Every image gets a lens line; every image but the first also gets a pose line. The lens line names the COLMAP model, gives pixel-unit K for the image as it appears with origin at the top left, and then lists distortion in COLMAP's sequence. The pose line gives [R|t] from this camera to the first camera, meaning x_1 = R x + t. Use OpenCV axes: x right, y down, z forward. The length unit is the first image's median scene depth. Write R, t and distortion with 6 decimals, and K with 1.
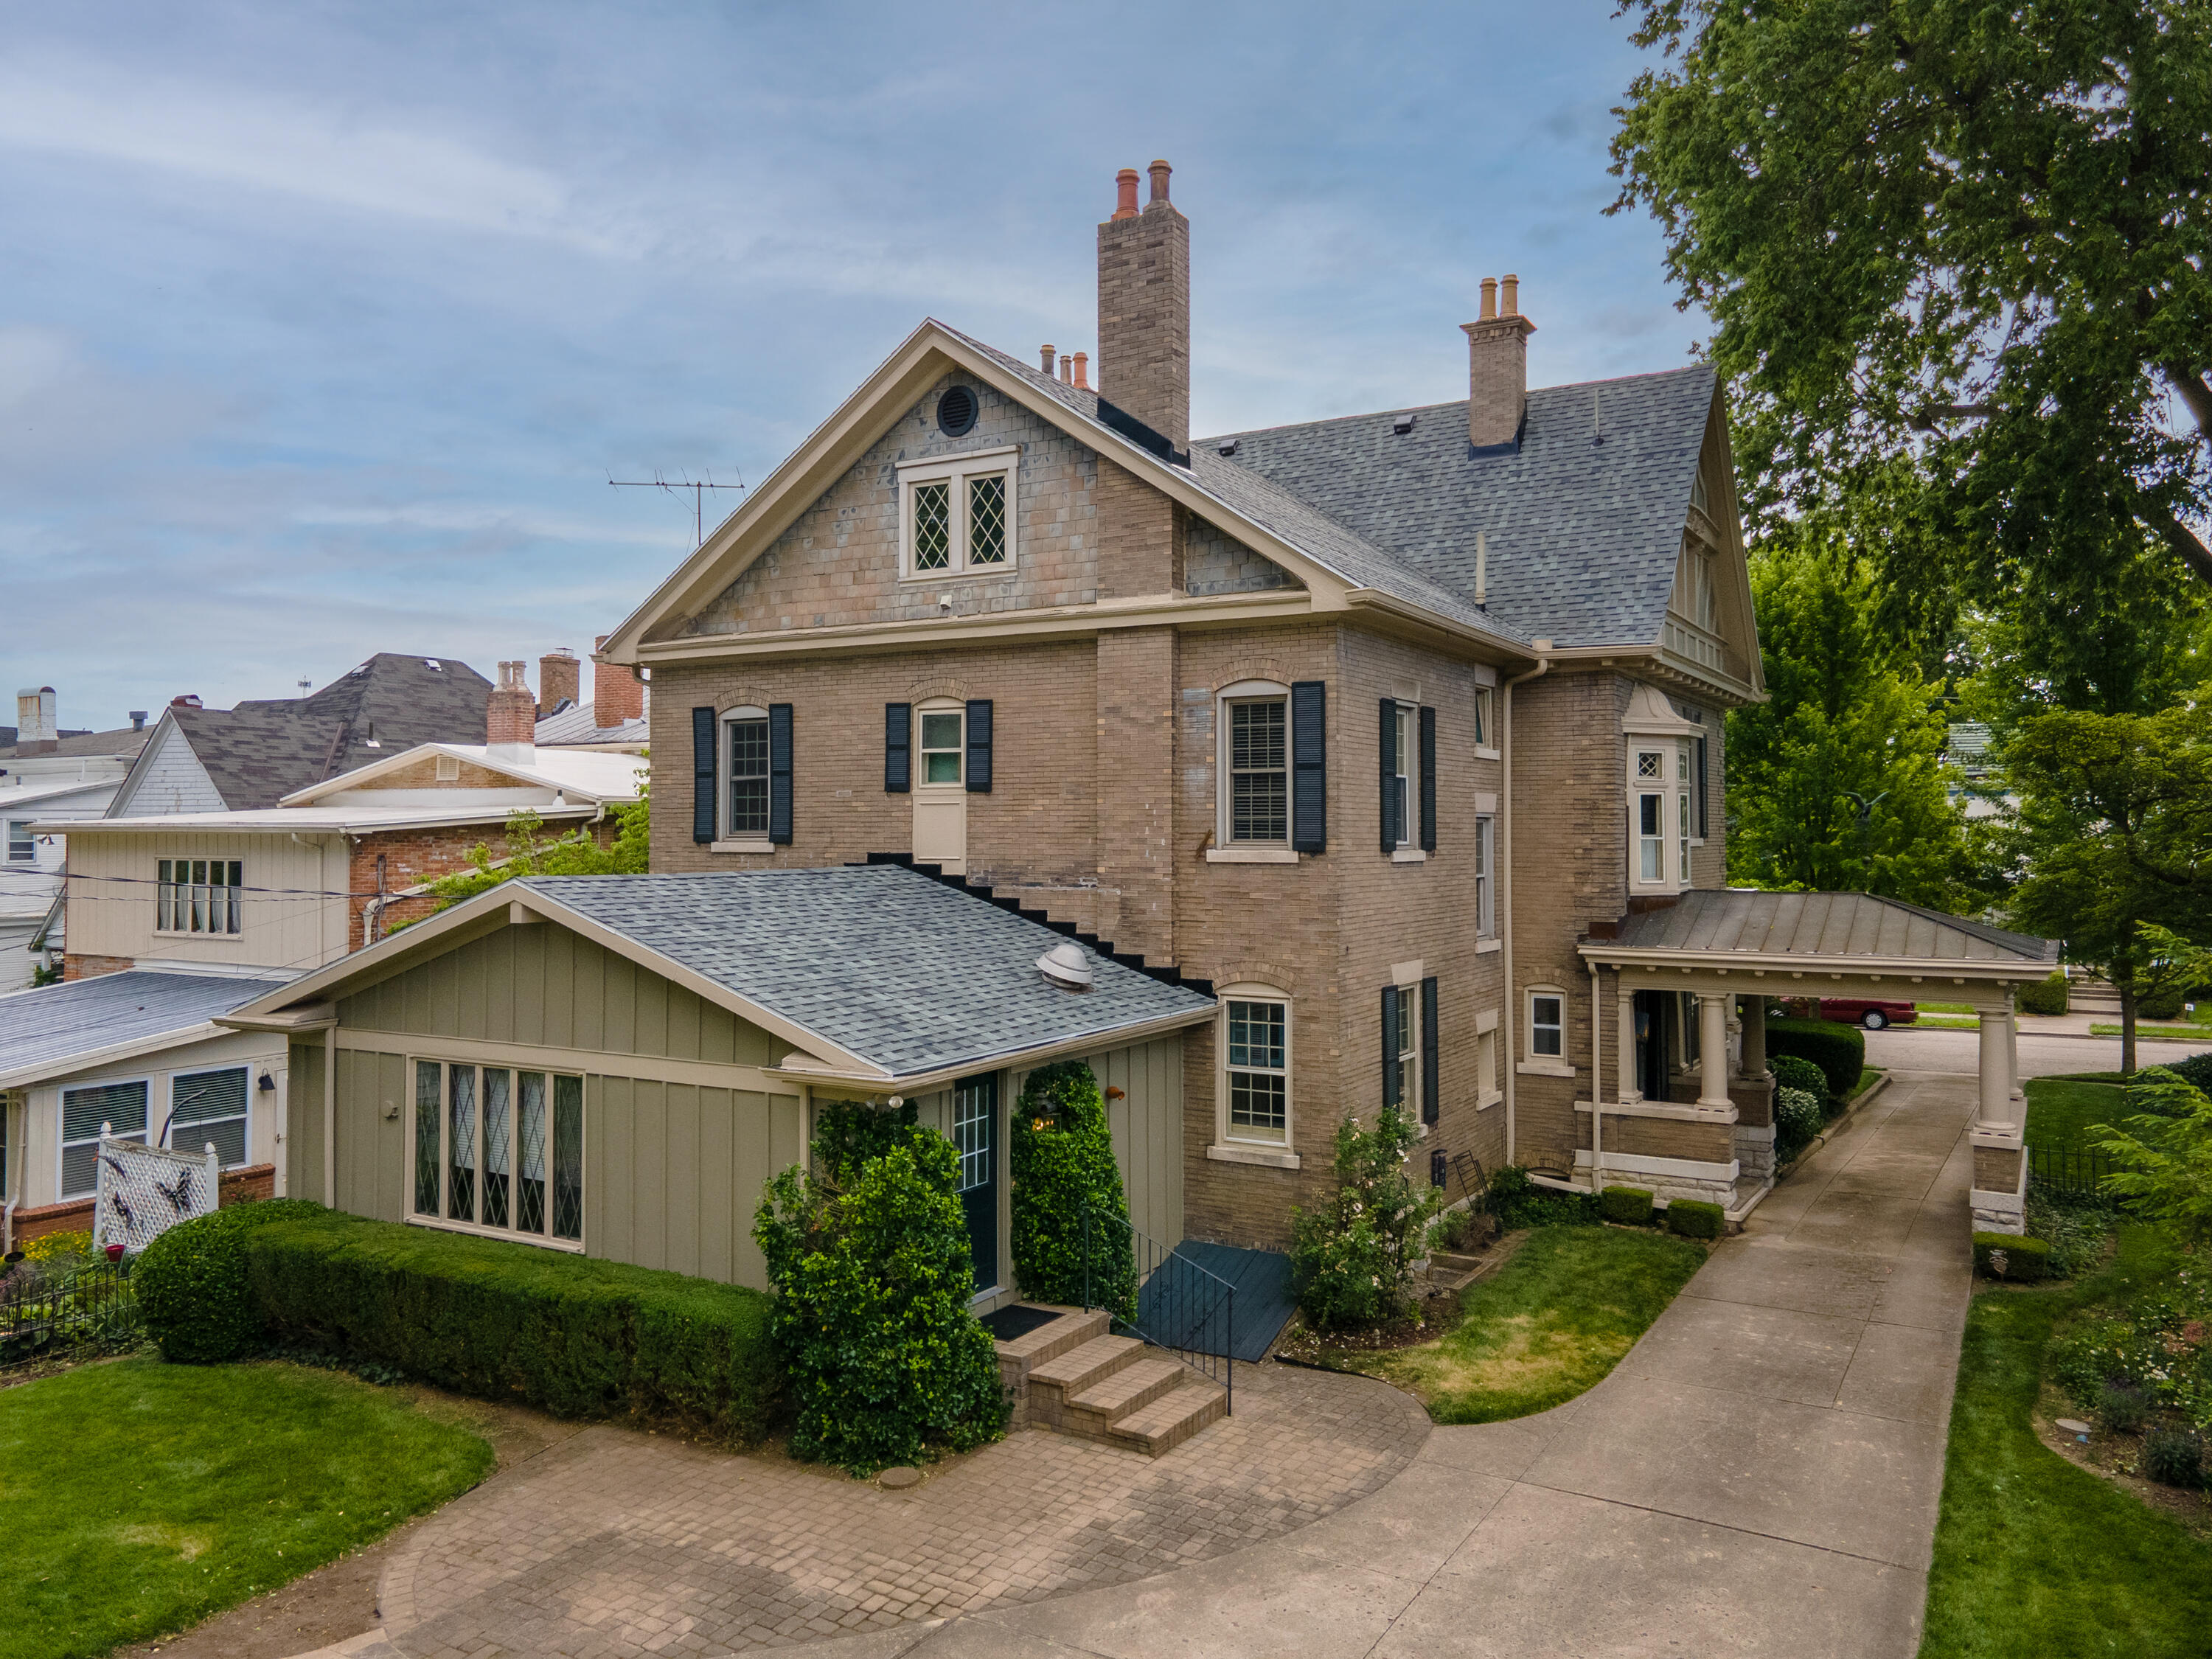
lens RADIAL K [[1607.4, 0, 1101.9], [0, 1607.4, 813.5], [0, 0, 1]] dist [0.035127, 0.020762]
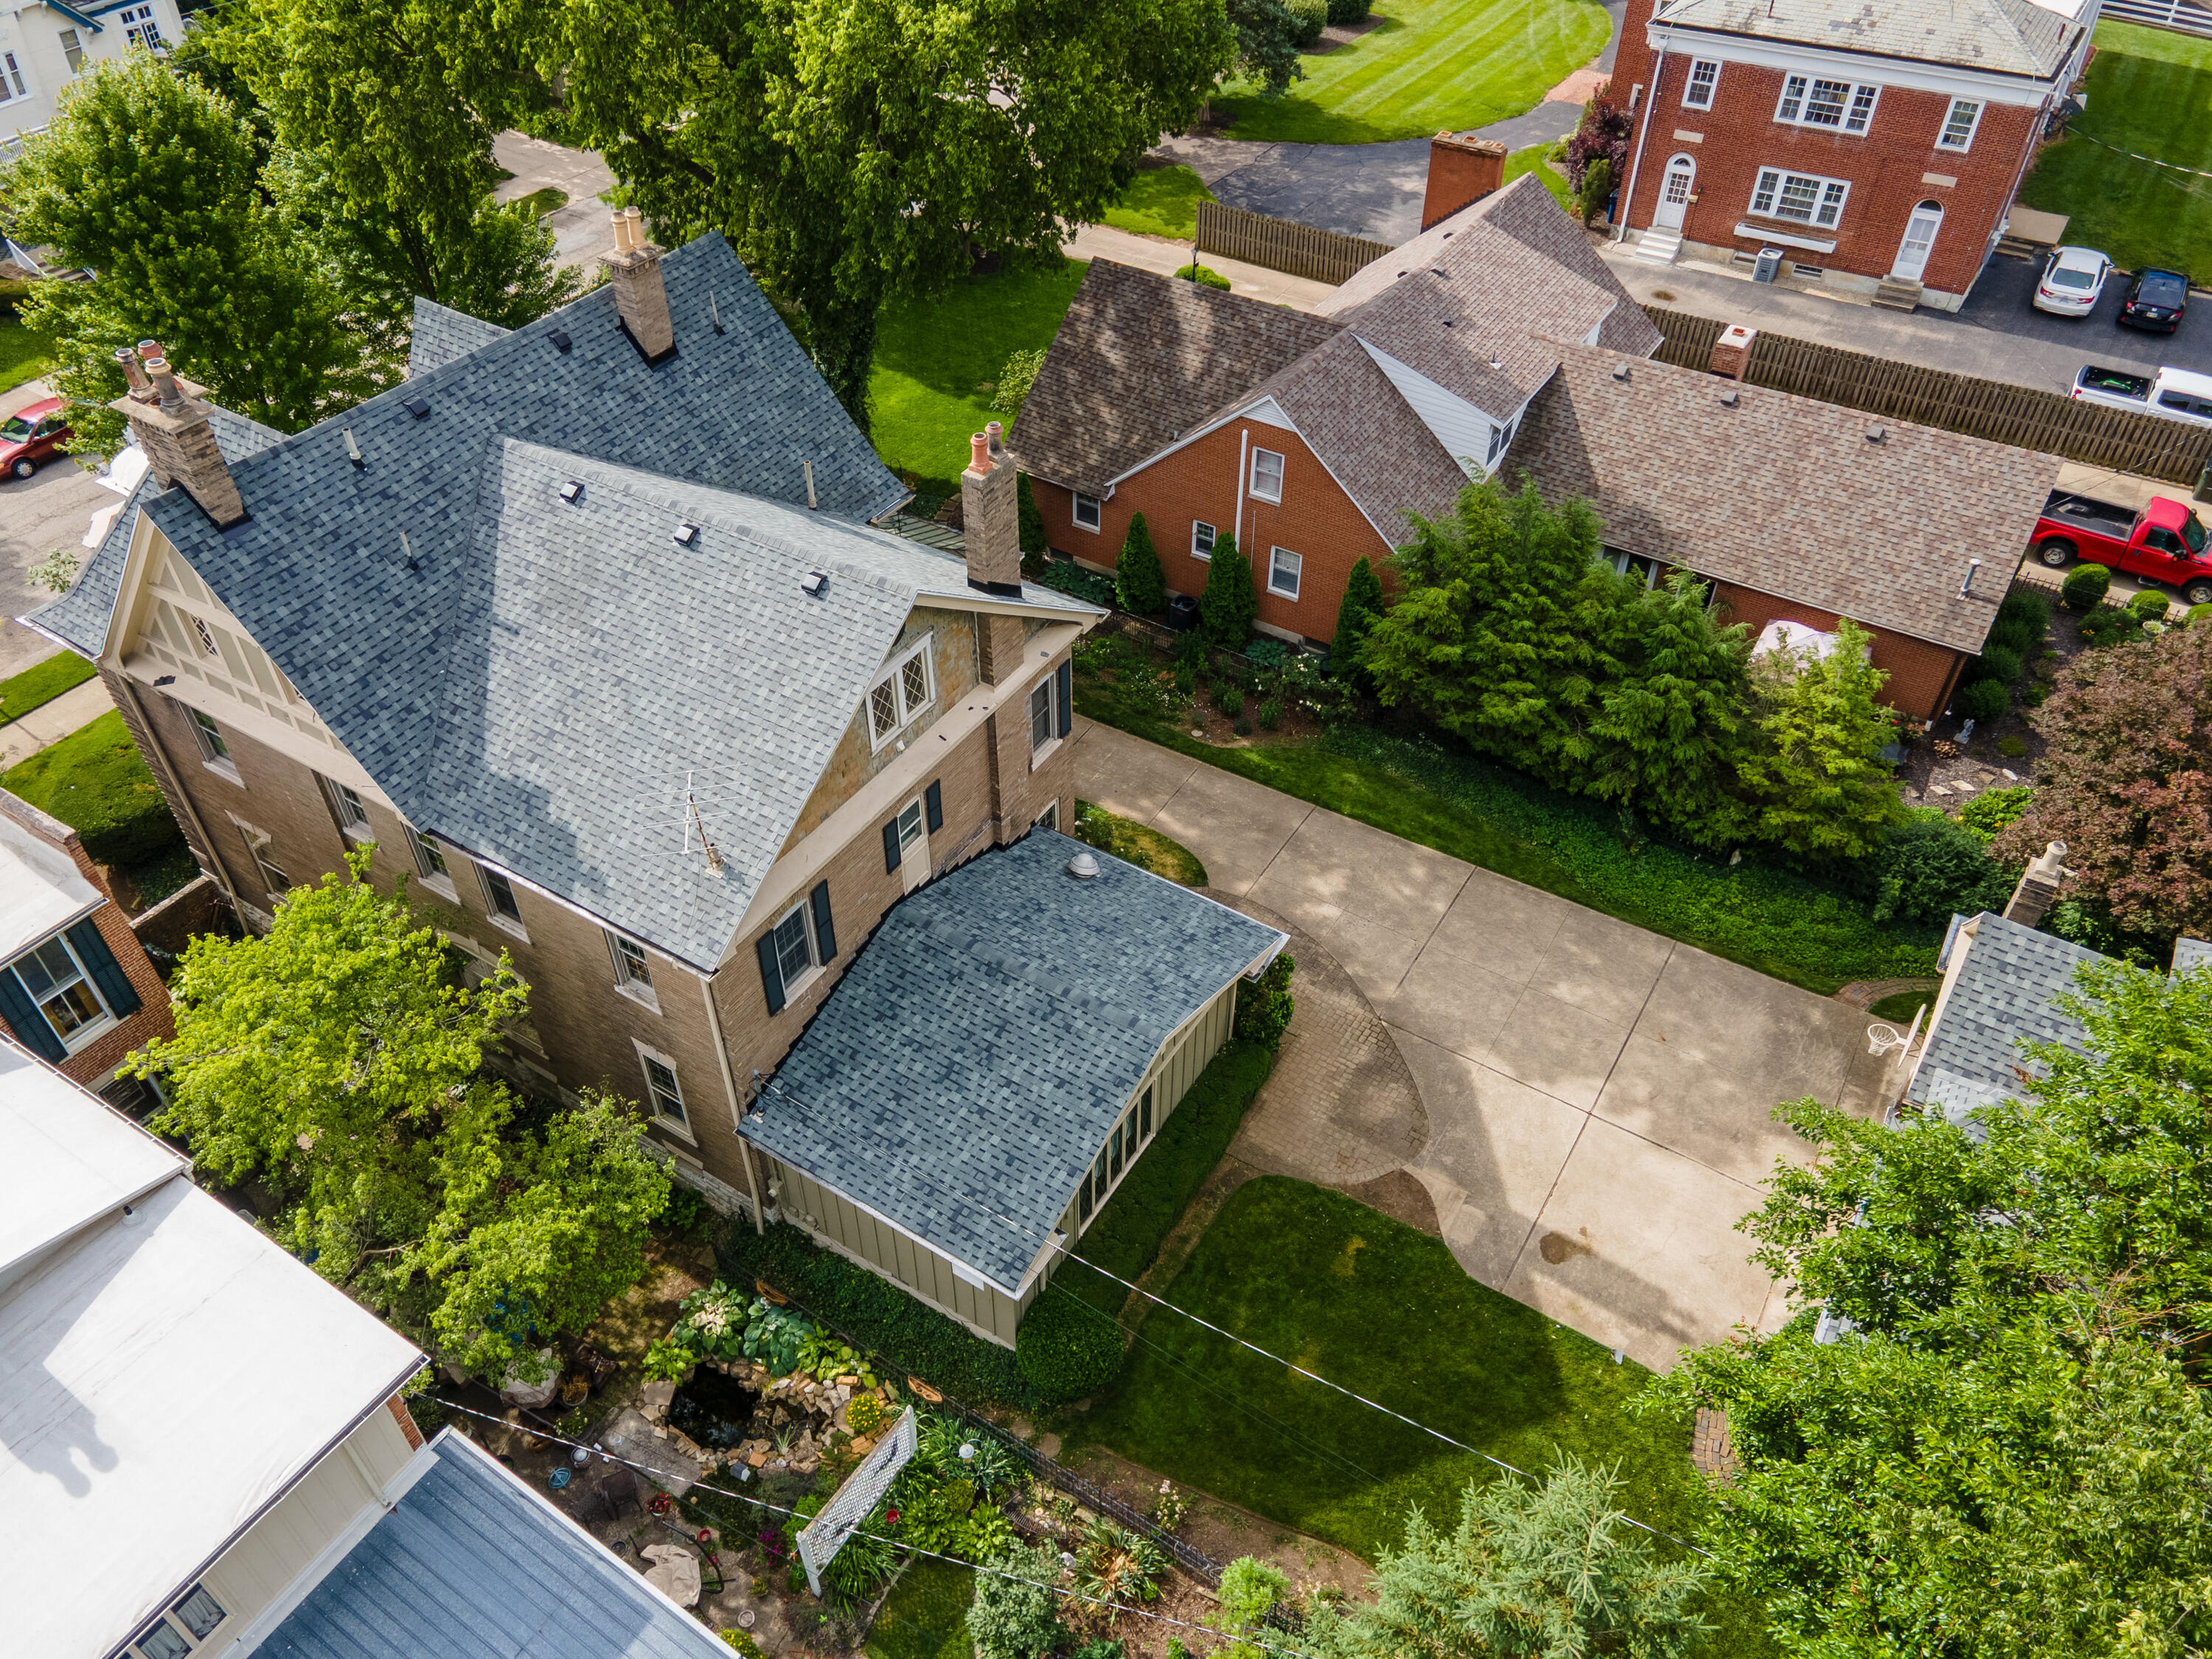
lens RADIAL K [[1607.4, 0, 1087.6], [0, 1607.4, 807.0], [0, 0, 1]] dist [0.035127, 0.020762]
pose [[0.031719, -0.665227, 0.745967, -1.259917], [-0.009568, 0.746106, 0.665758, -1.103523], [-0.999451, -0.028254, 0.017300, 0.878466]]
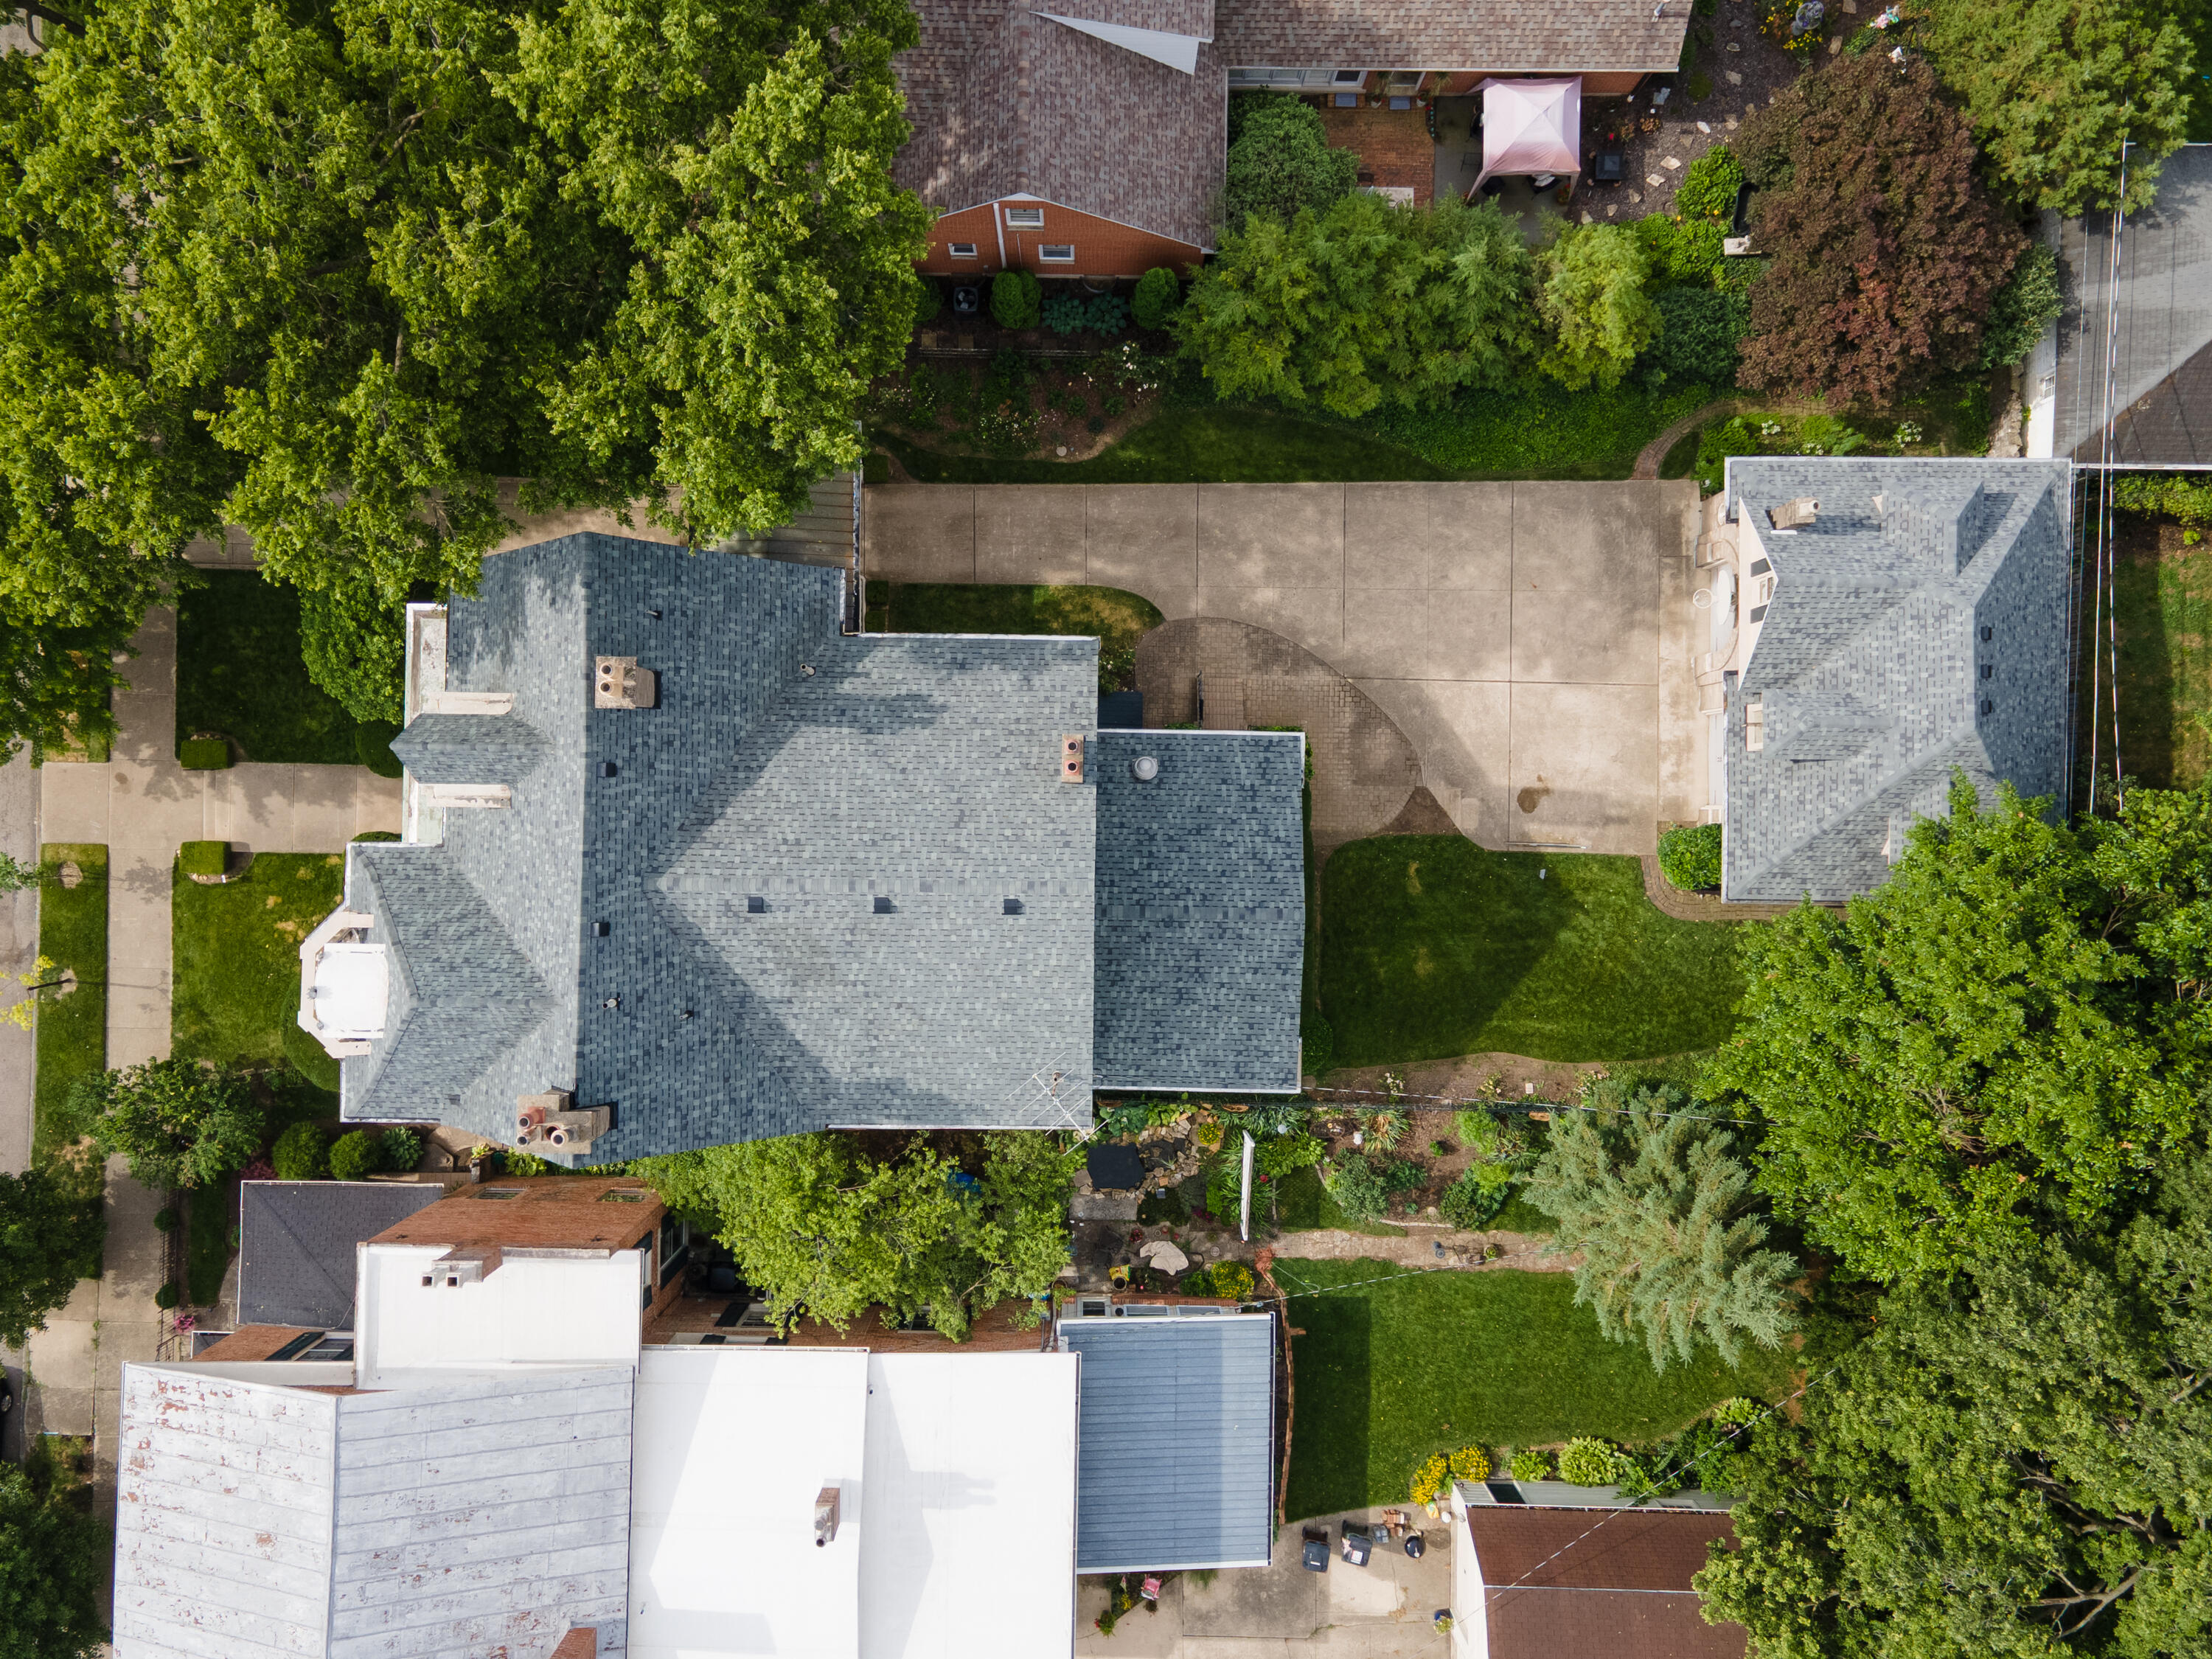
lens RADIAL K [[1689.1, 0, 1047.2], [0, 1689.1, 789.3], [0, 0, 1]] dist [0.046179, 0.001969]
pose [[-0.500309, -0.865419, 0.027236, -0.041827], [0.010089, 0.025627, 0.999621, -2.242375], [-0.865788, 0.500394, -0.004090, 1.052901]]
